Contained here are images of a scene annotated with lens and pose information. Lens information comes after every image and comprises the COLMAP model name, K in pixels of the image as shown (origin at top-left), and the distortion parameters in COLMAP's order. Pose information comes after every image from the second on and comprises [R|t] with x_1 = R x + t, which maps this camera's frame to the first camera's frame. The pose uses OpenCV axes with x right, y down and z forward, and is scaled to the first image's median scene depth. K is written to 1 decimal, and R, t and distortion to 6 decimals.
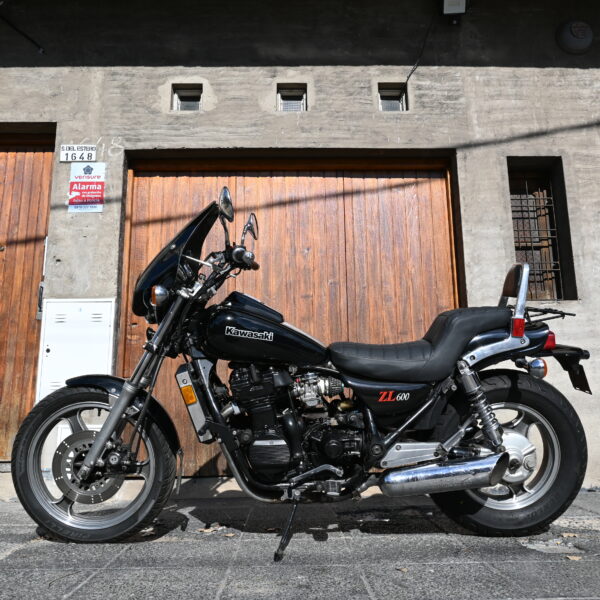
lens RADIAL K [[613.6, 0, 300.0], [0, 613.6, 300.0], [0, 0, 1]] dist [0.004433, -0.026153]
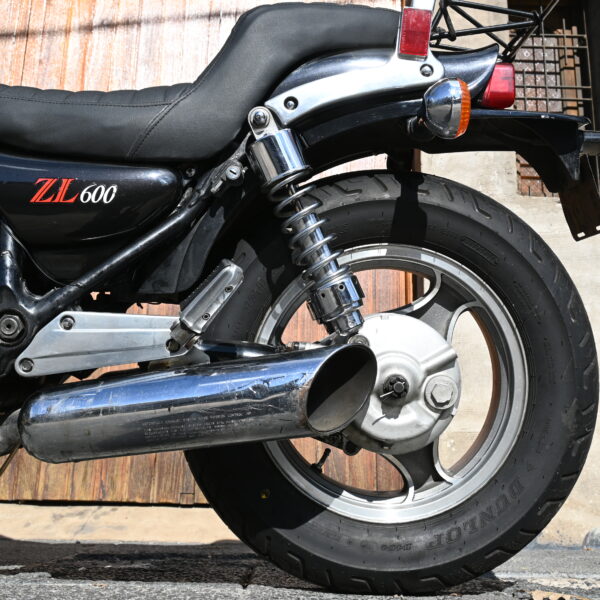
lens RADIAL K [[790.1, 0, 300.0], [0, 790.1, 300.0], [0, 0, 1]] dist [0.013837, -0.026298]
pose [[0.999378, 0.034652, -0.006600, 0.289711], [-0.034992, 0.997509, -0.061242, 0.242196], [0.004461, 0.061435, 0.998101, 0.510921]]
